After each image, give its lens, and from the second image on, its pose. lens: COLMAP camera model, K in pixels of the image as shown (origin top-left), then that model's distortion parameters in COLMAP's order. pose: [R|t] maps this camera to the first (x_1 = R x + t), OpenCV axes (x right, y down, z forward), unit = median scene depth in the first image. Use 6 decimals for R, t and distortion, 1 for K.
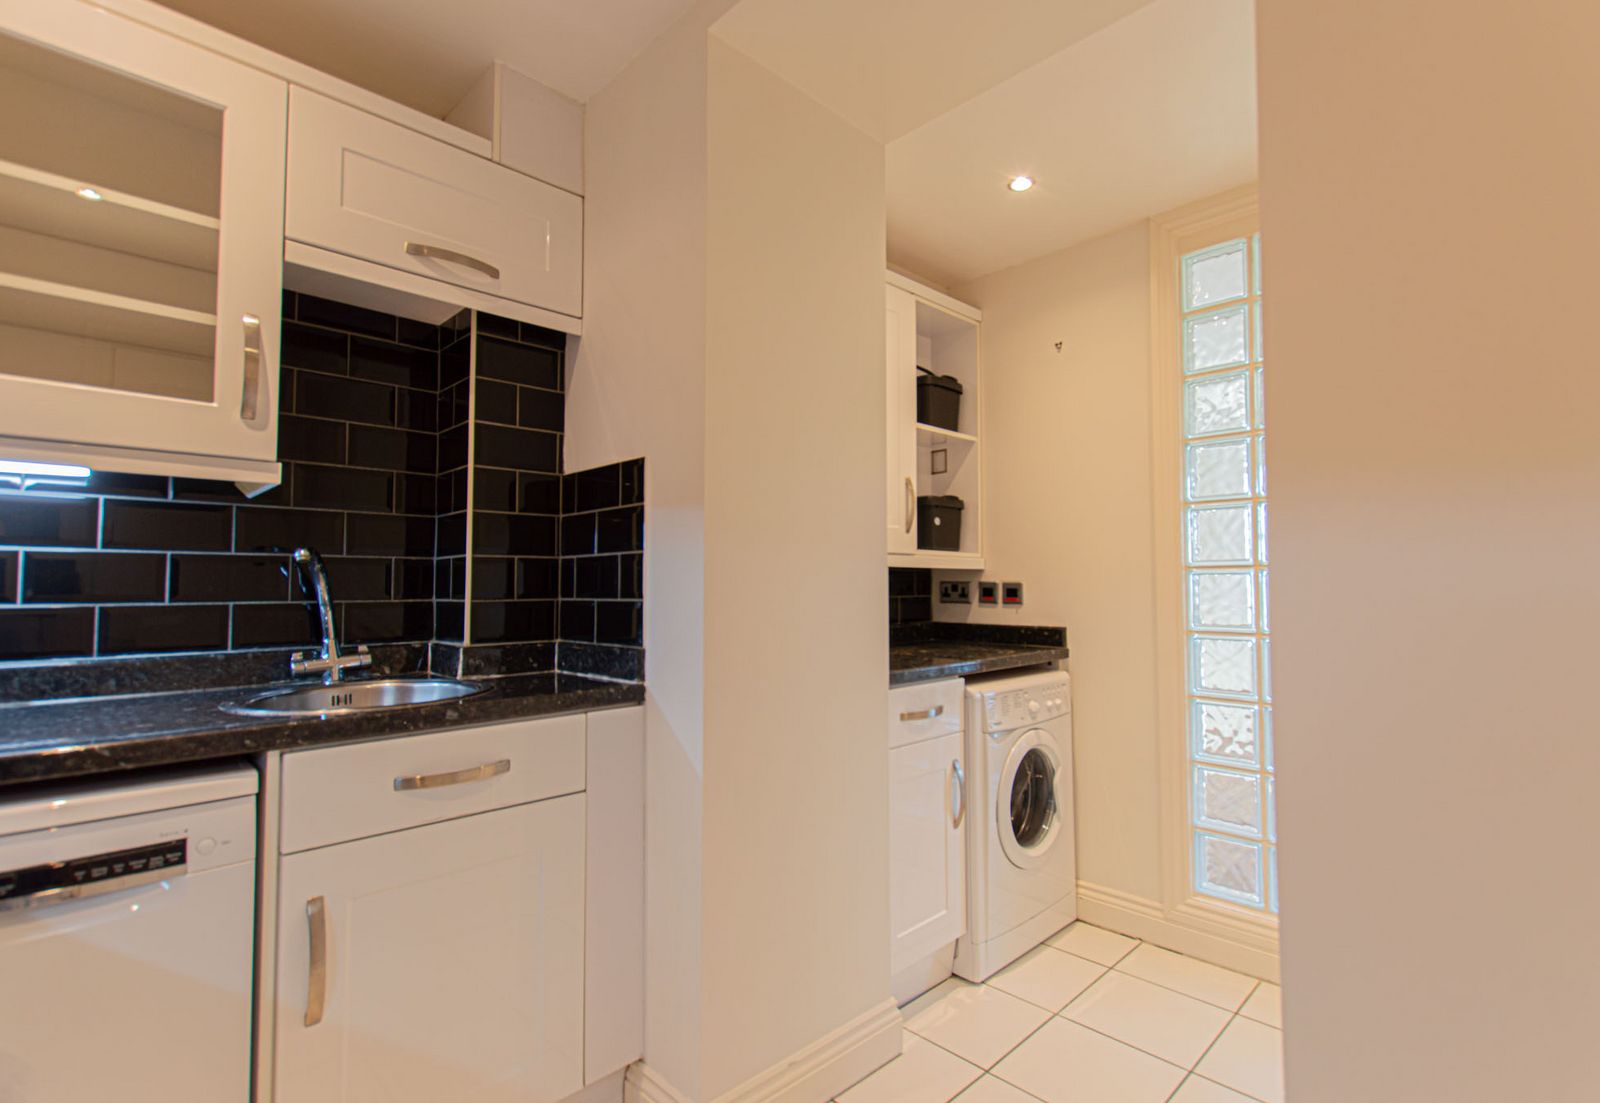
lens RADIAL K [[754.7, 0, 806.2], [0, 754.7, 553.8], [0, 0, 1]] dist [0.004924, -0.000425]
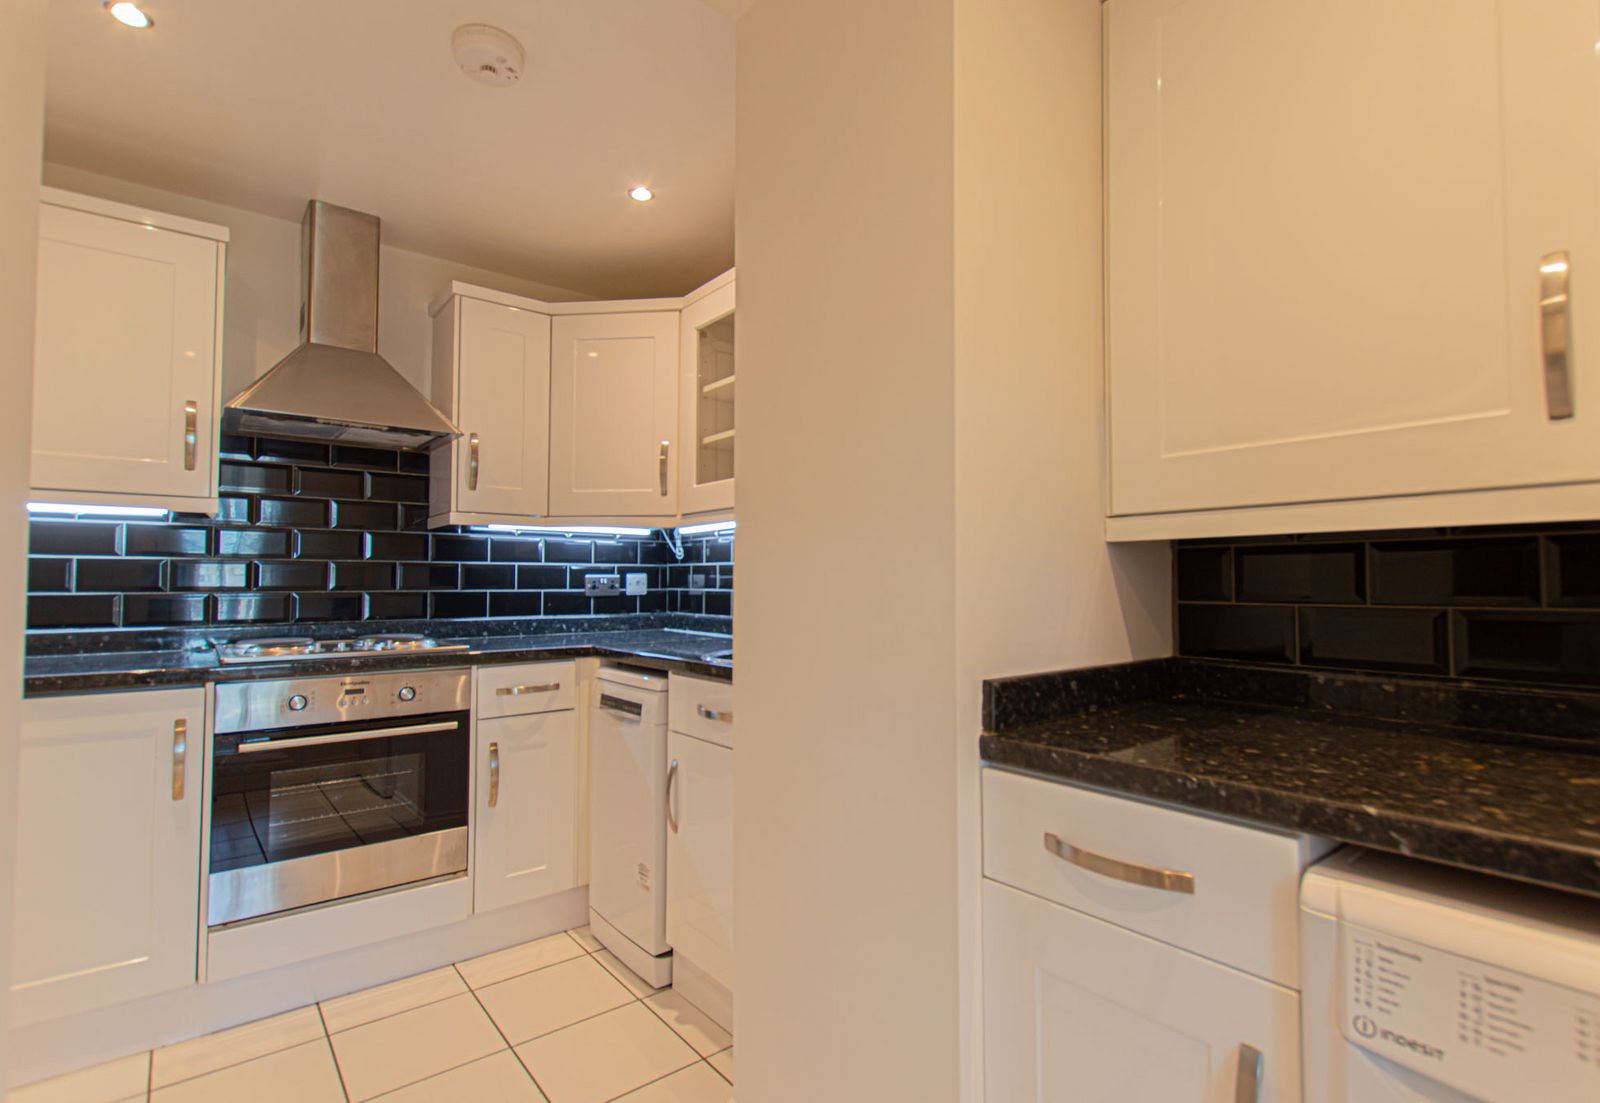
lens RADIAL K [[769.1, 0, 821.1], [0, 769.1, 556.0], [0, 0, 1]] dist [0.003577, -0.001047]
pose [[-0.113540, -0.033900, -0.992955, 0.794901], [0.042467, 0.998339, -0.038940, 0.051520], [0.992625, -0.046589, -0.111911, 1.143263]]
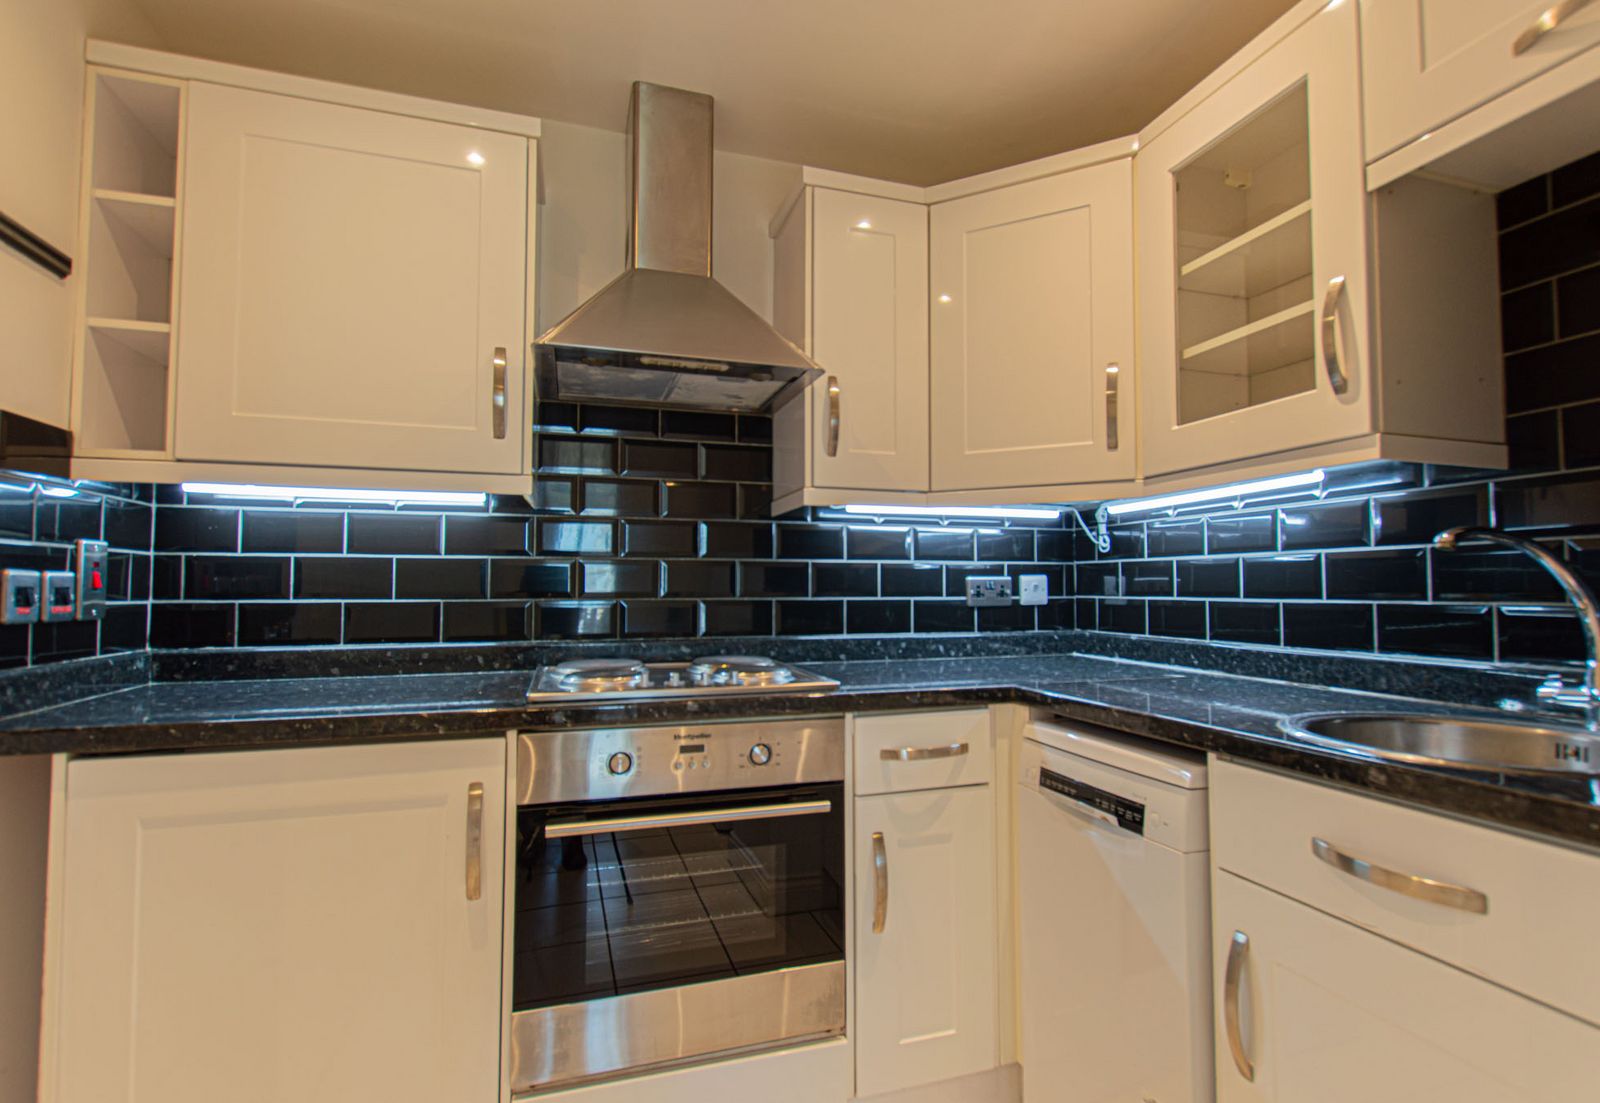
lens RADIAL K [[769.1, 0, 821.1], [0, 769.1, 556.0], [0, 0, 1]] dist [0.003577, -0.001047]
pose [[-0.463872, -0.037553, -0.885106, 0.290642], [0.038653, 0.997292, -0.062570, 0.037687], [0.885058, -0.063236, -0.461165, 0.744830]]
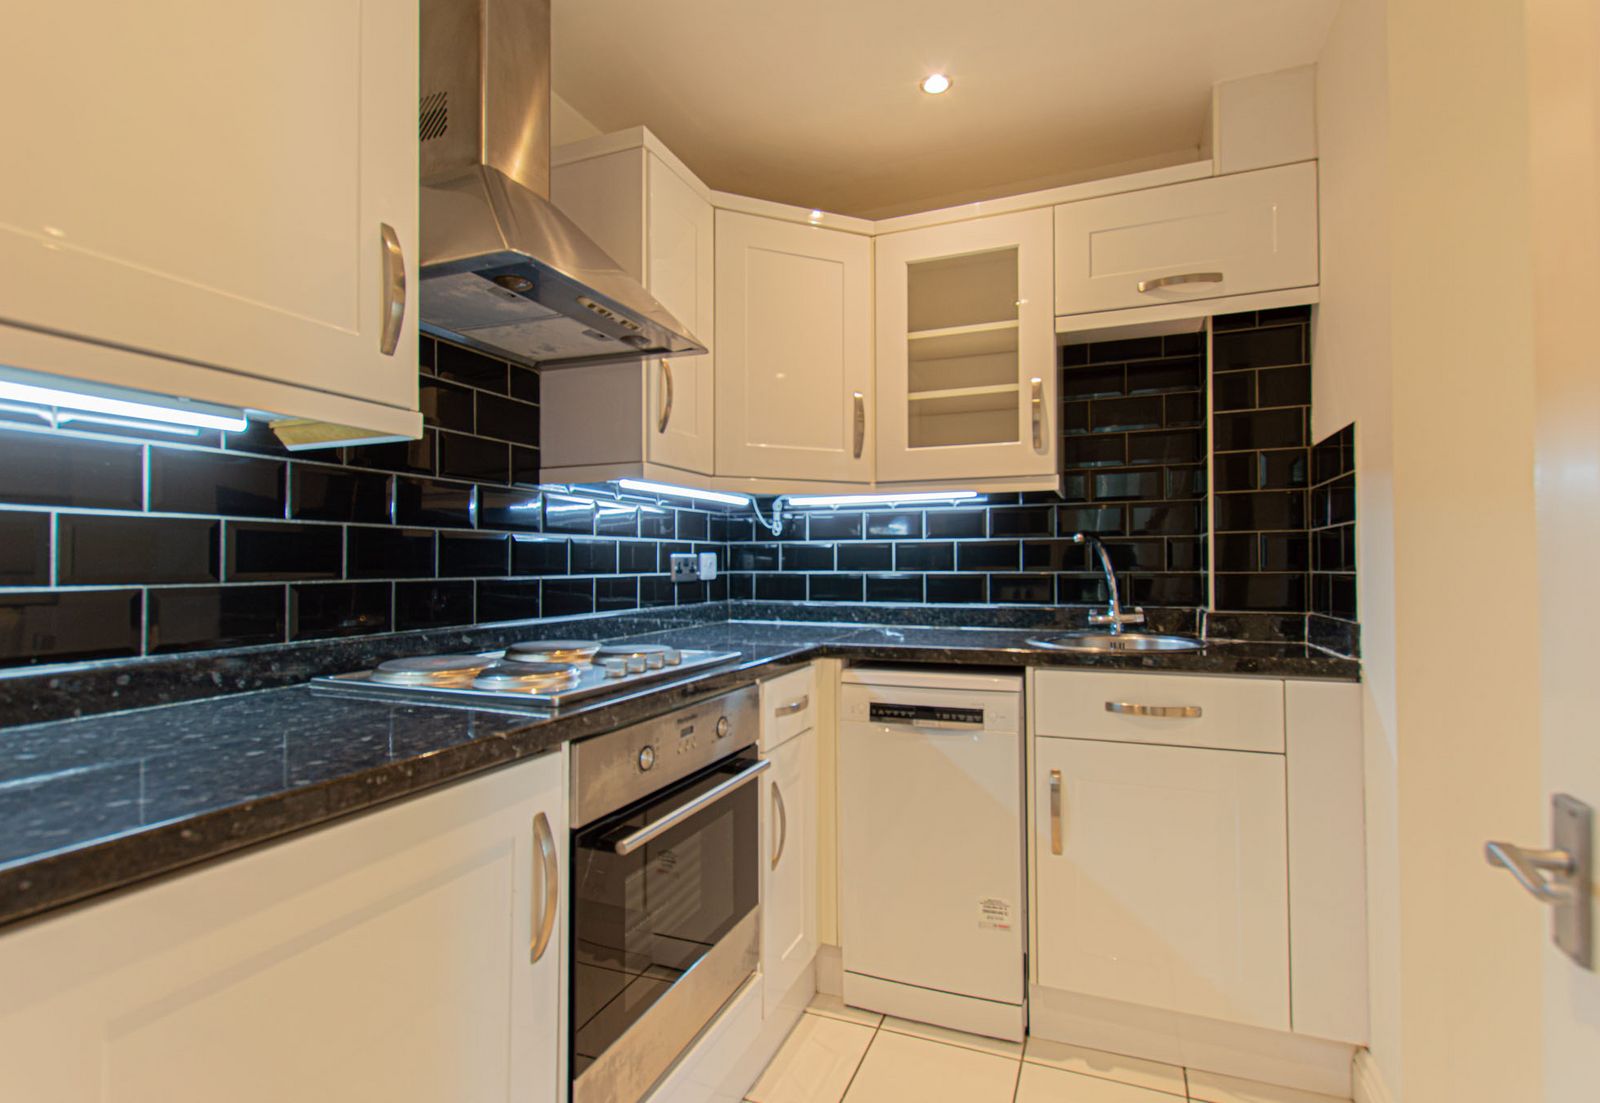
lens RADIAL K [[769.9, 0, 800.0], [0, 769.9, 551.5], [0, 0, 1]] dist [0.000543, 0.000067]
pose [[0.386017, -0.017311, -0.922329, 0.406915], [0.043621, 0.999048, -0.000495, 0.004452], [0.921460, -0.040041, 0.386405, -0.018631]]
